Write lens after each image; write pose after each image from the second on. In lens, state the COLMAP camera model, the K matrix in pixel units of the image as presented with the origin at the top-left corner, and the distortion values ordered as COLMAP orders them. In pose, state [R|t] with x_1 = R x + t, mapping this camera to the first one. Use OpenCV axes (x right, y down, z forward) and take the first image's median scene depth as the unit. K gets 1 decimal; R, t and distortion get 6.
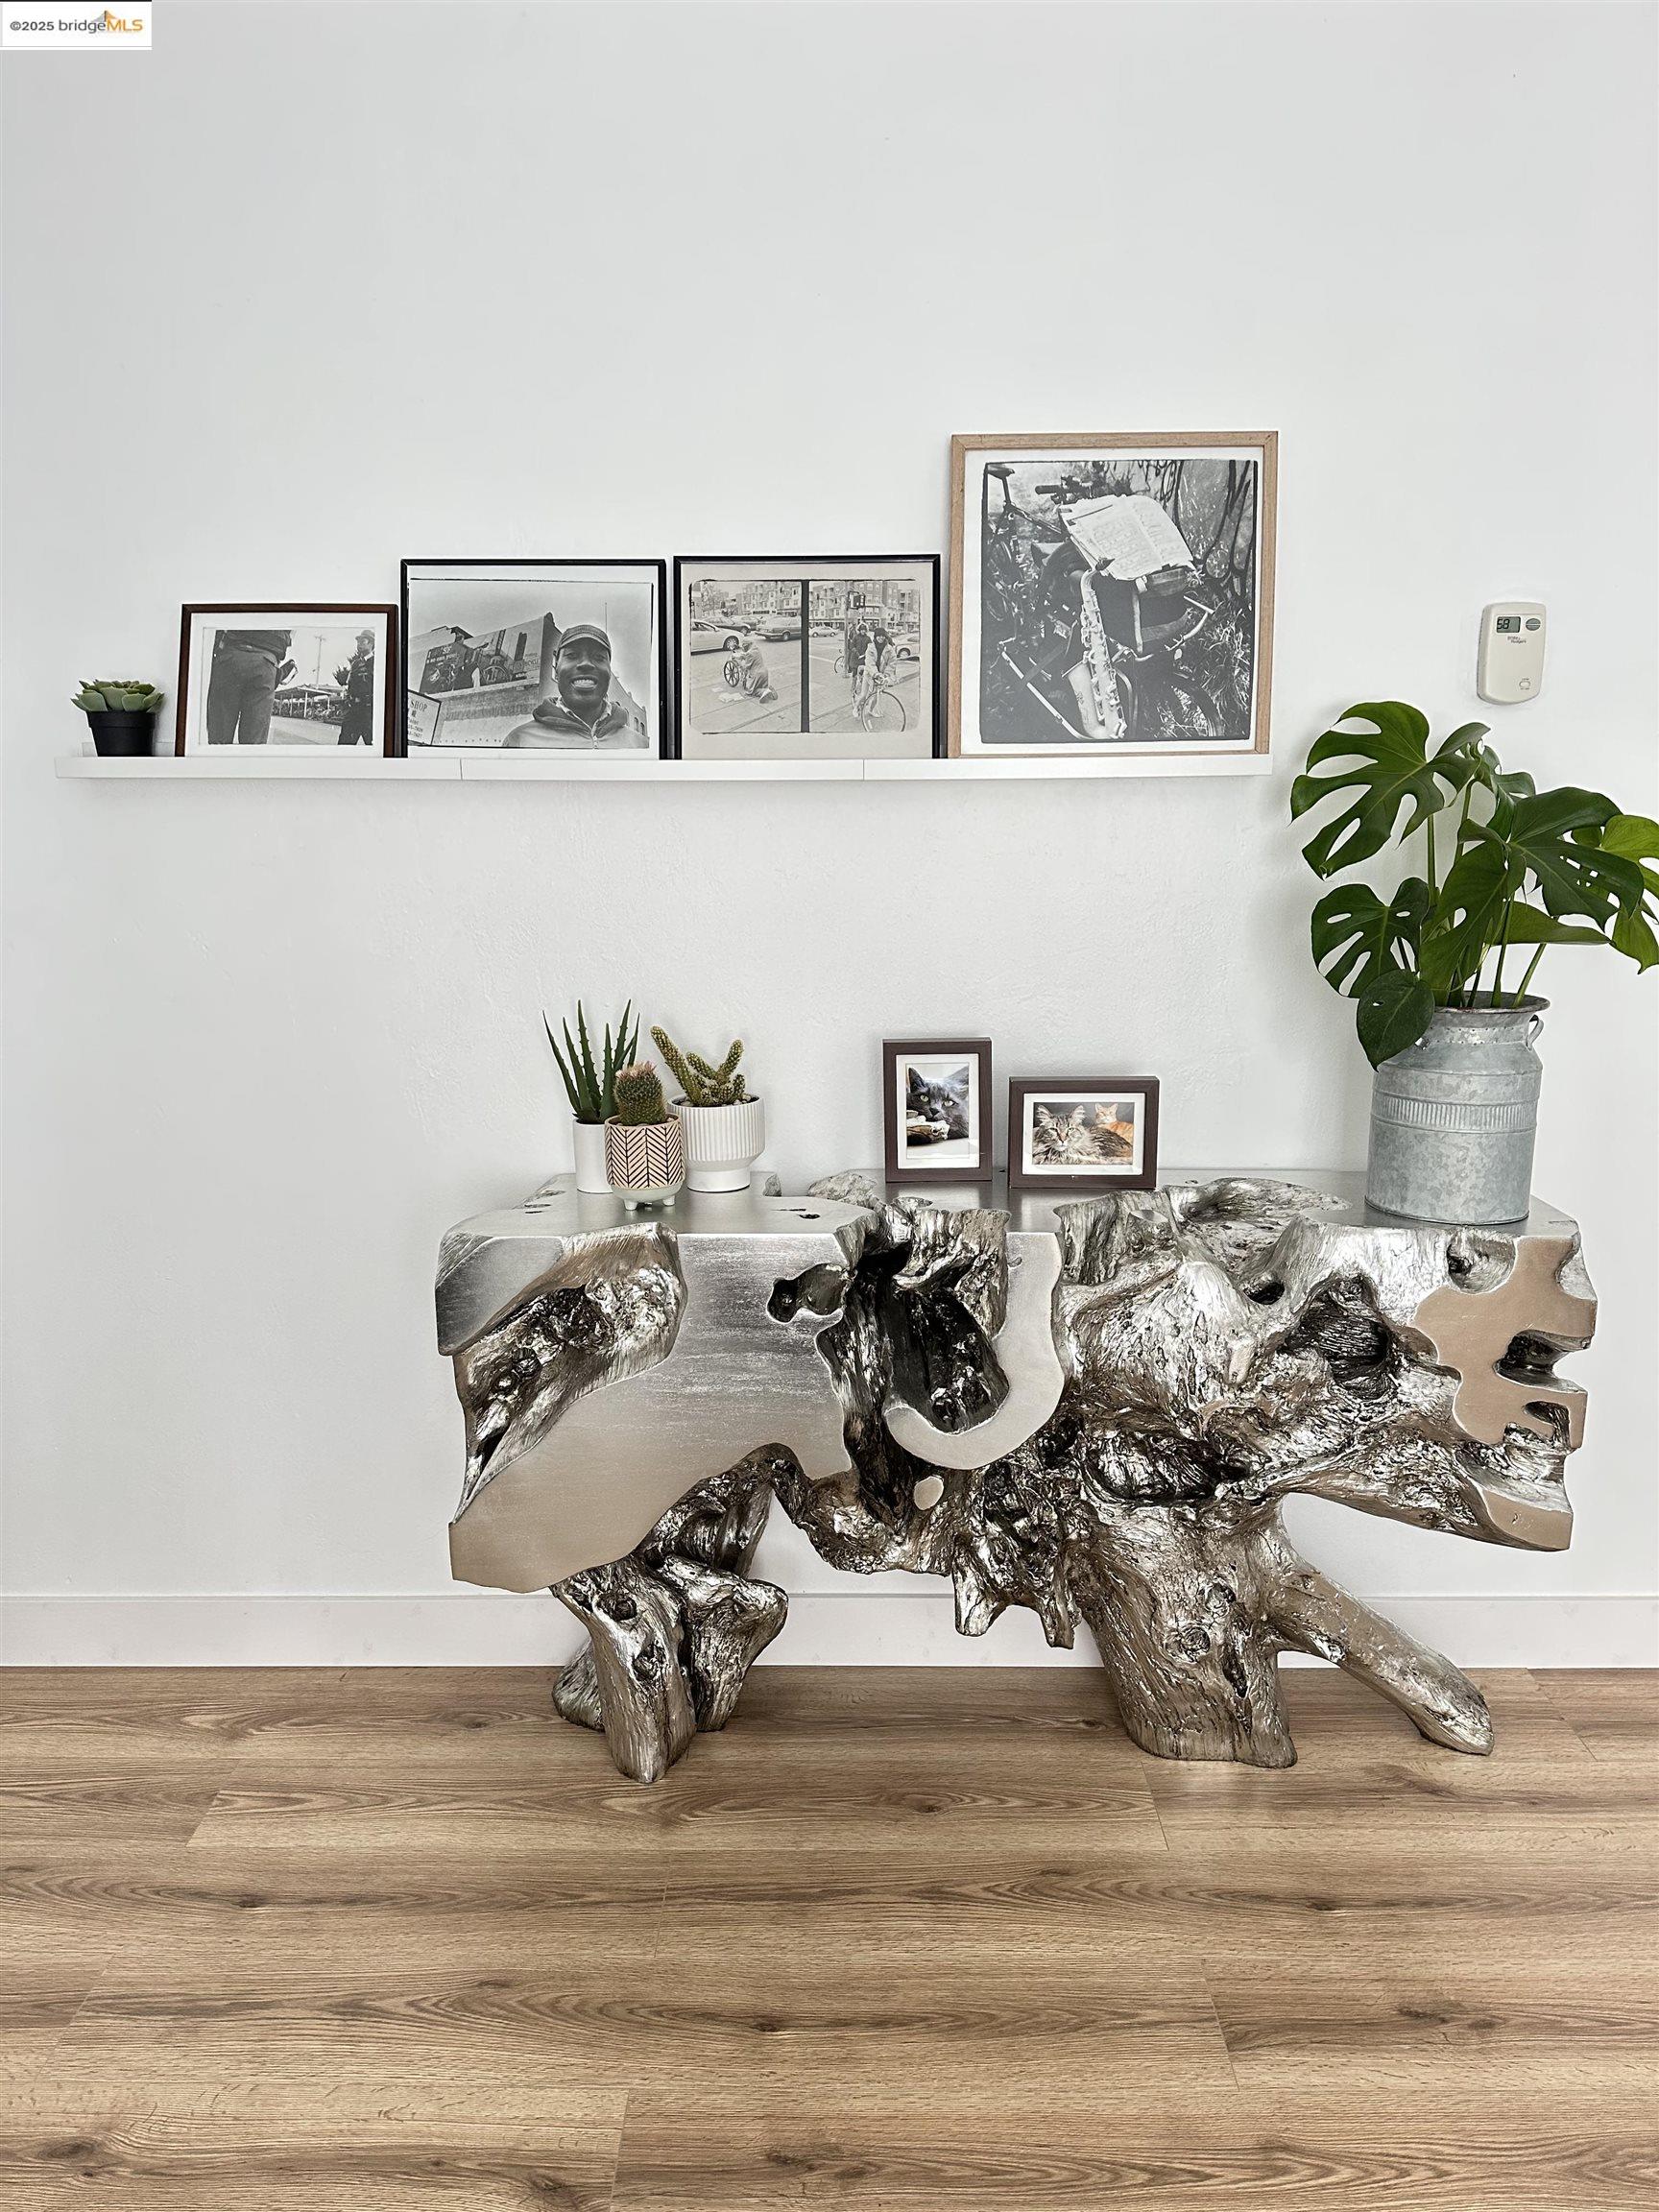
lens RADIAL K [[1558.1, 0, 827.1], [0, 1558.1, 1118.1], [0, 0, 1]] dist [0.156656, -0.246109]
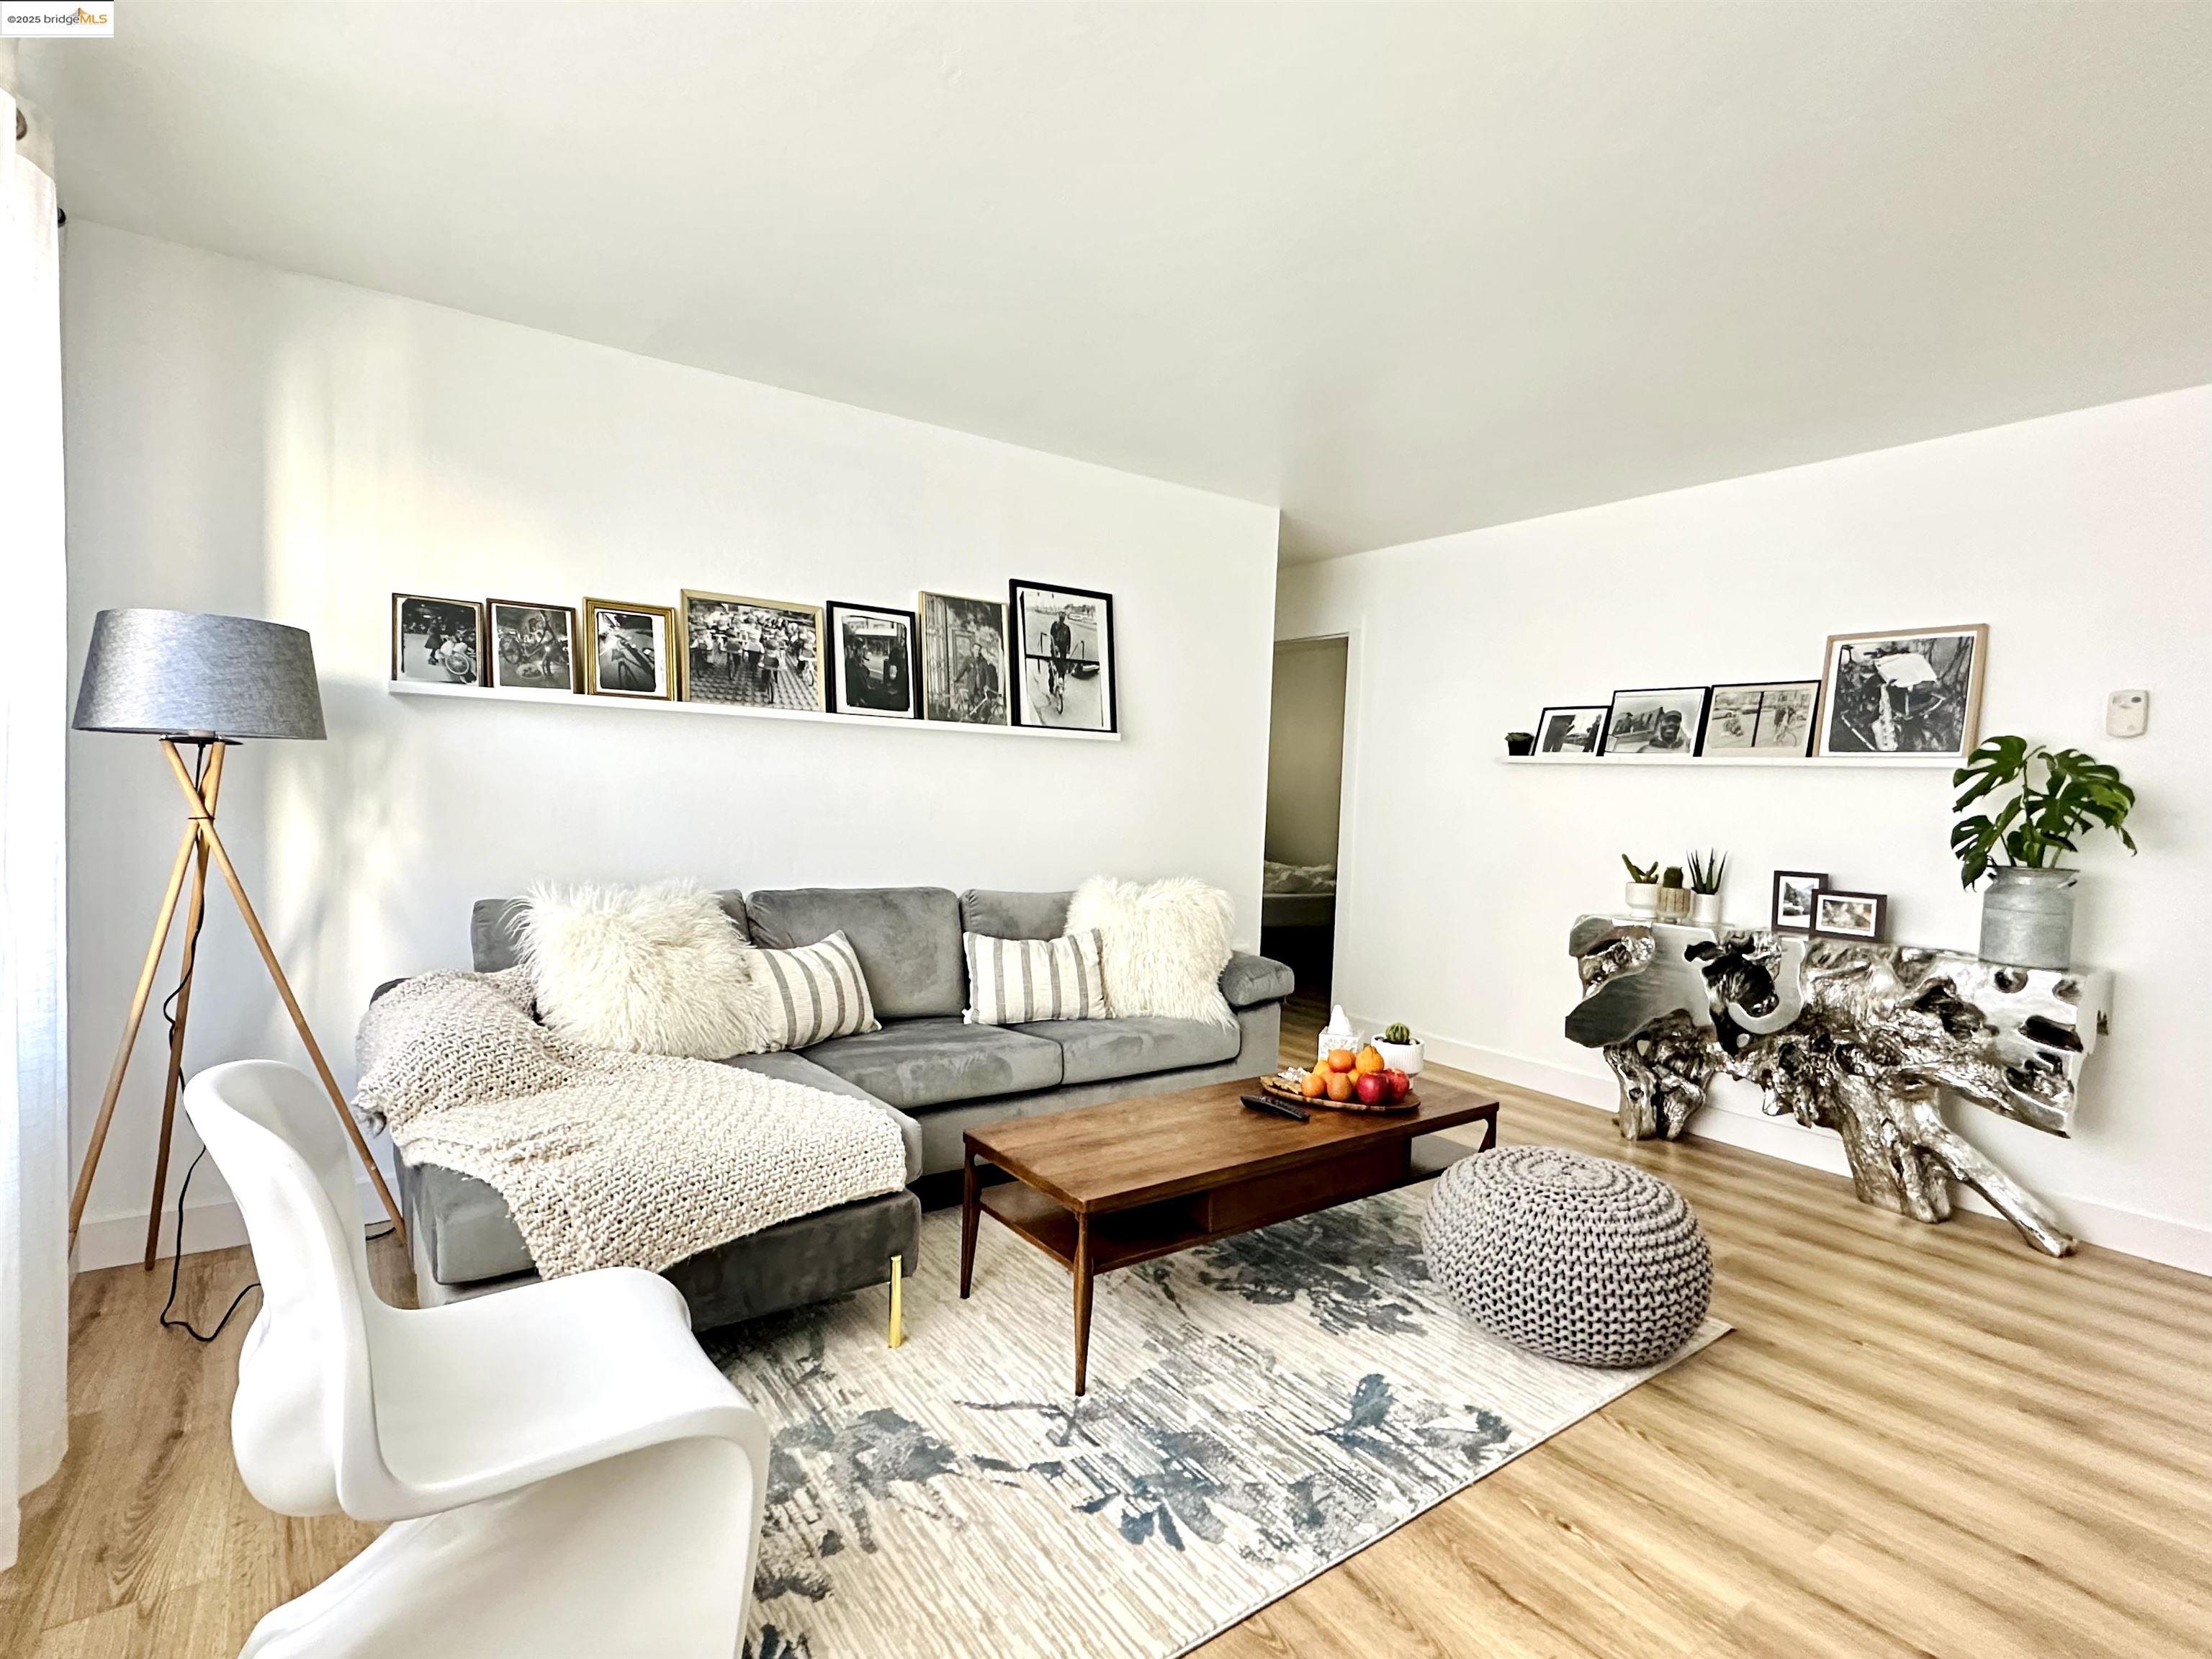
lens RADIAL K [[1095.7, 0, 1097.6], [0, 1095.7, 834.8], [0, 0, 1]] dist [0.001943, 0.001568]
pose [[0.590921, 0.066678, -0.803969, 0.807846], [-0.206413, 0.975902, -0.070777, 0.244041], [0.779875, 0.207774, 0.590444, -0.870458]]
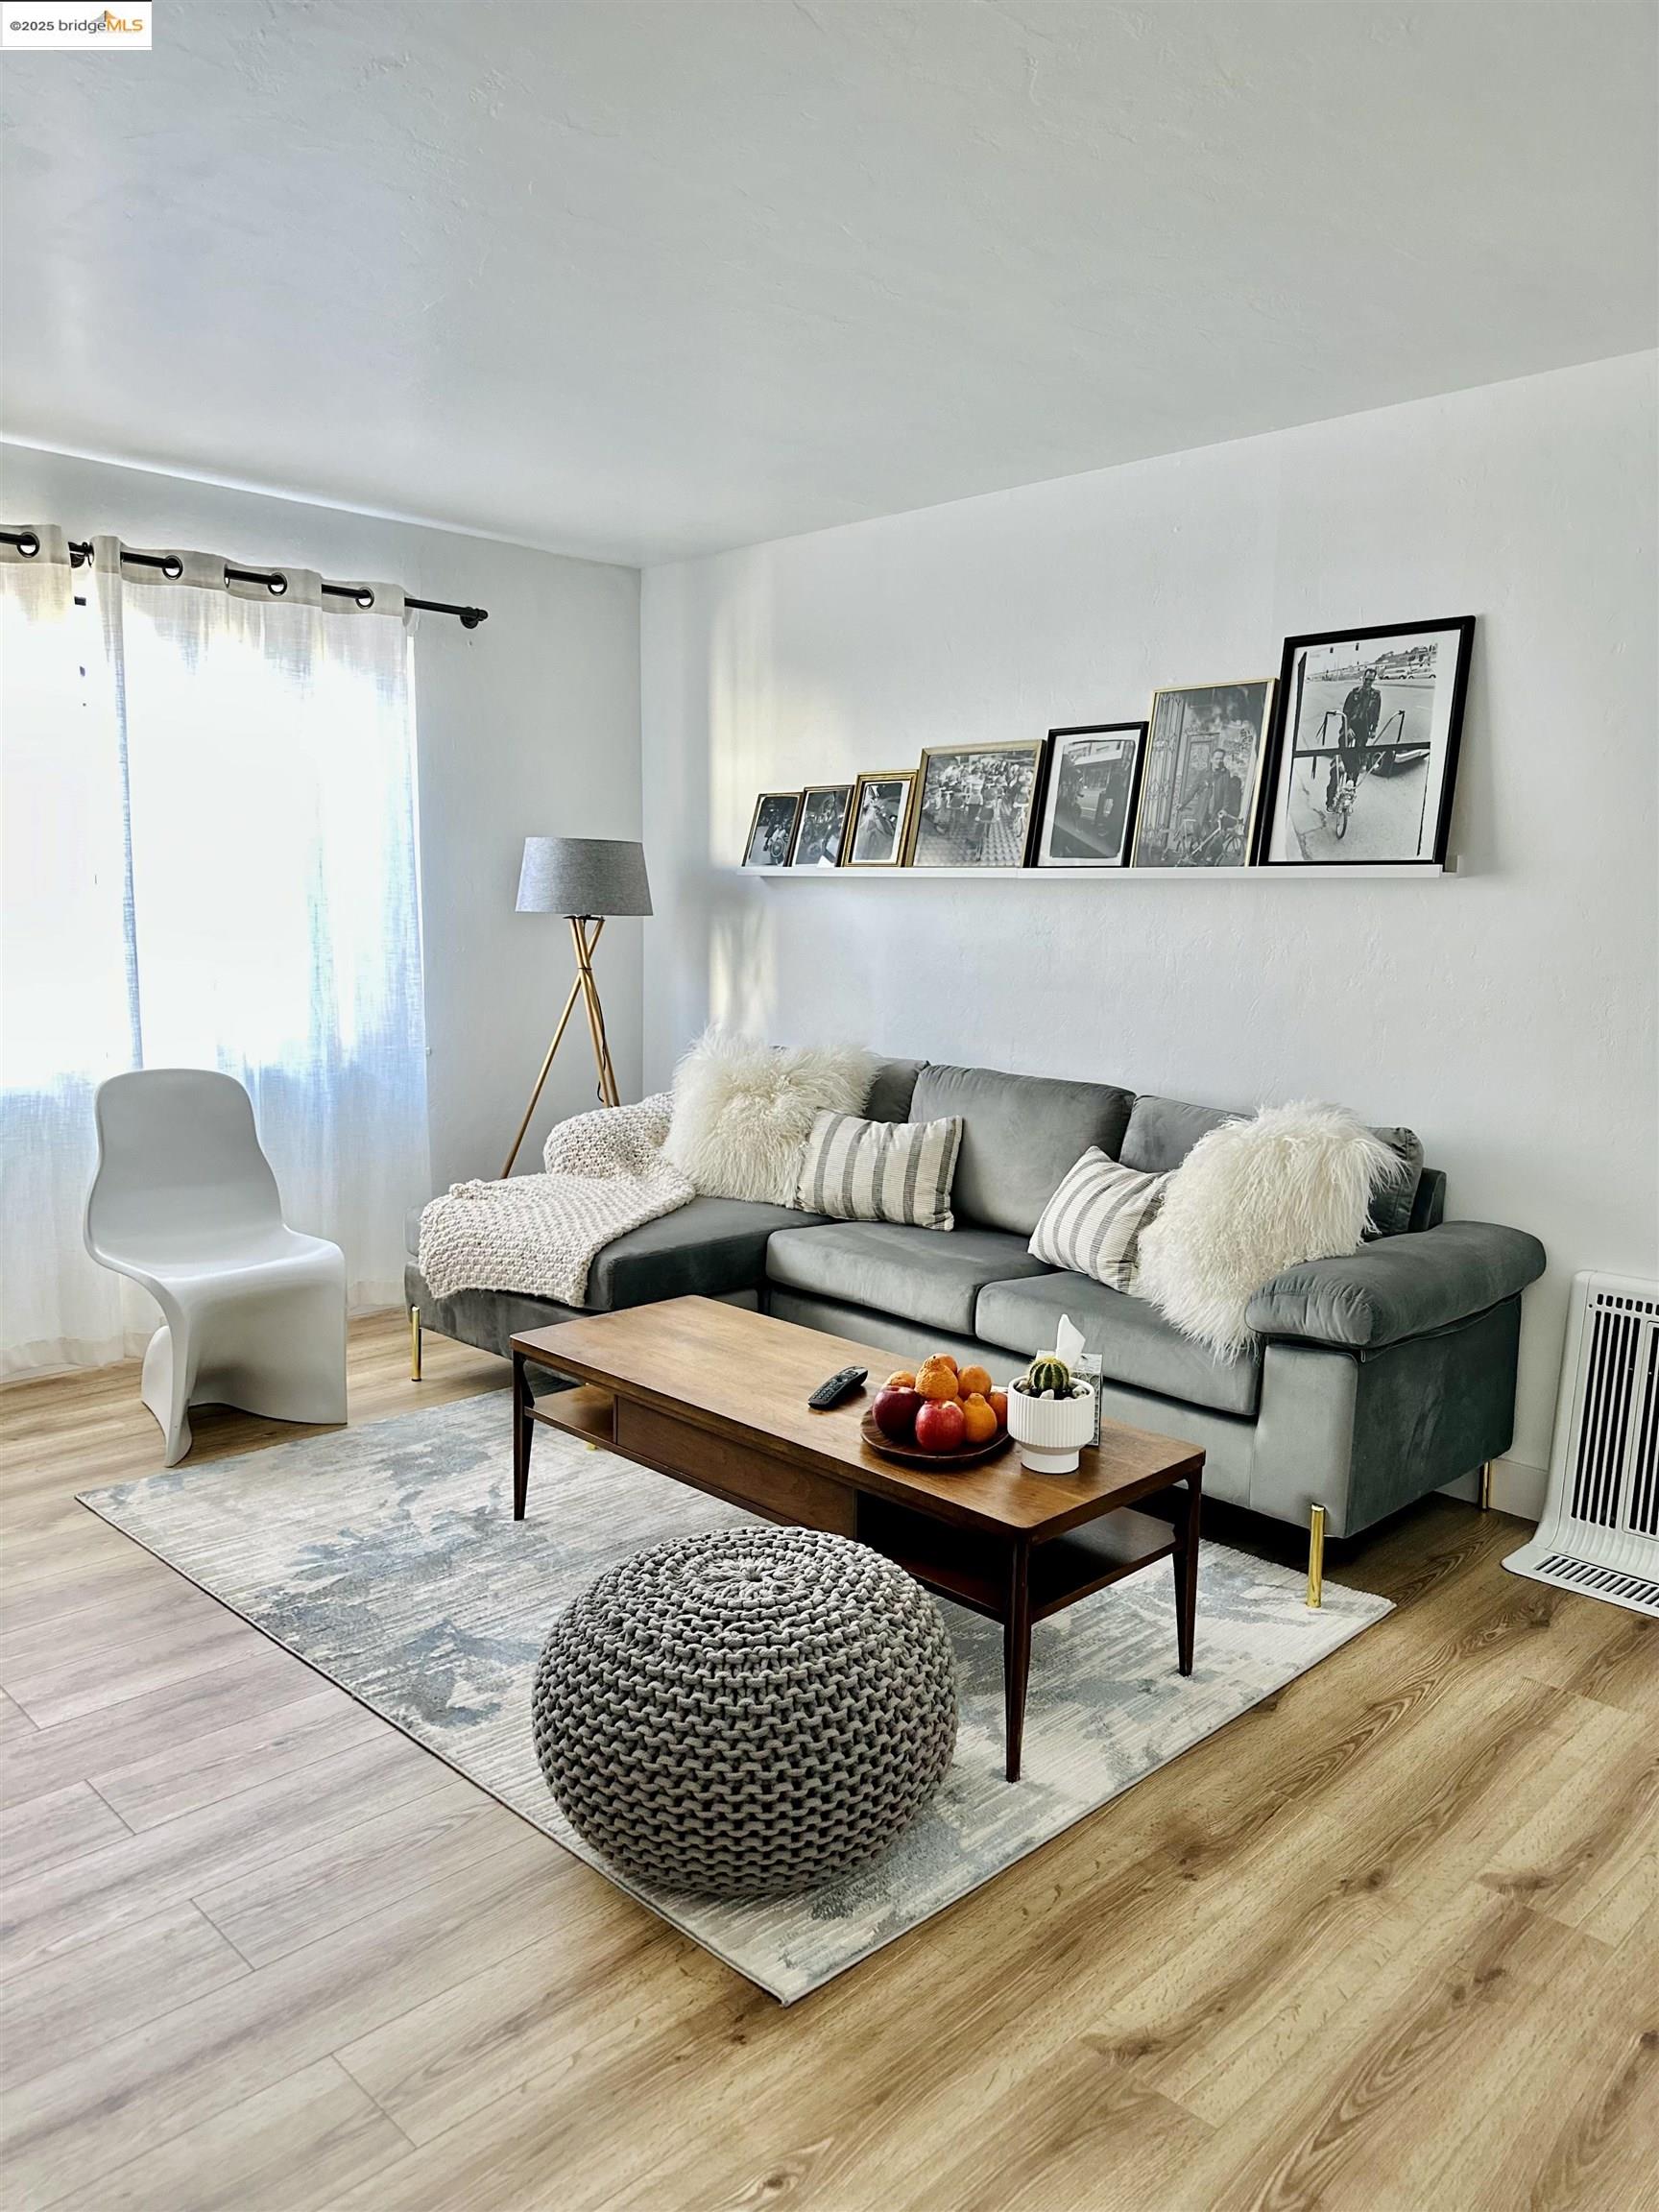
lens RADIAL K [[1558.1, 0, 827.1], [0, 1558.1, 1118.1], [0, 0, 1]] dist [0.156656, -0.246109]
pose [[-0.703133, 0.100001, -0.703991, 0.862074], [-0.156095, 0.944203, 0.290027, -0.195882], [0.693713, 0.313817, -0.648291, 0.930760]]
